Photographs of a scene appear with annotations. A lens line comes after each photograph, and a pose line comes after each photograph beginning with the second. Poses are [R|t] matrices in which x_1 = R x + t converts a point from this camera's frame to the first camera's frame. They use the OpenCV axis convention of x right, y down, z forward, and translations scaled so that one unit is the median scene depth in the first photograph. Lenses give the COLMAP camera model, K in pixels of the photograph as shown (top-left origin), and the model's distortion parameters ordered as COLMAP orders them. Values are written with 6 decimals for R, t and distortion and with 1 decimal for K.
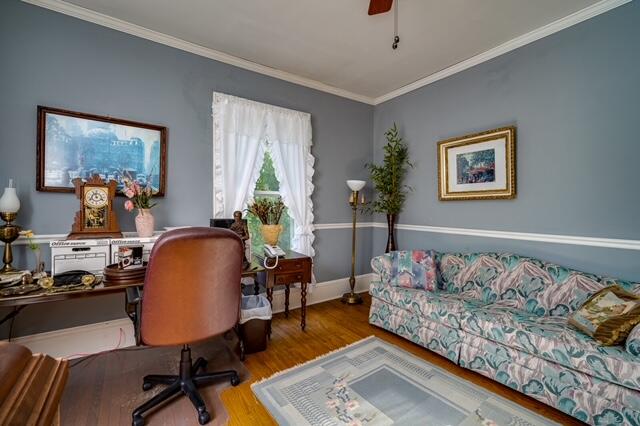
lens RADIAL K [[277.1, 0, 321.0], [0, 277.1, 212.7], [0, 0, 1]] dist [0.001982, -0.000003]
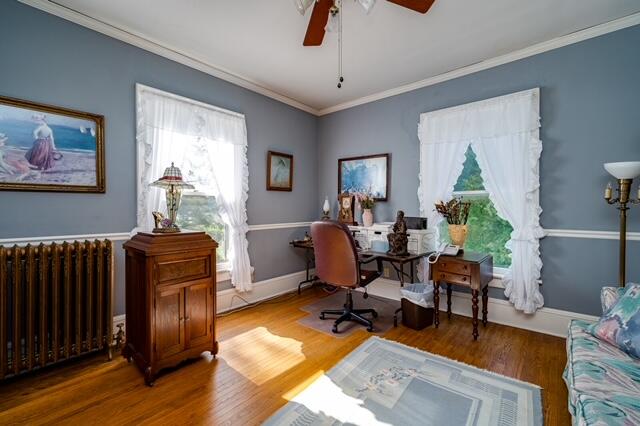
lens RADIAL K [[277.1, 0, 319.5], [0, 277.1, 210.6], [0, 0, 1]] dist [0.001982, -0.000003]
pose [[0.257696, 0.006902, -0.966202, 0.835882], [-0.007408, 0.999959, 0.005167, -0.011773], [0.966198, 0.005826, 0.257736, 0.305303]]
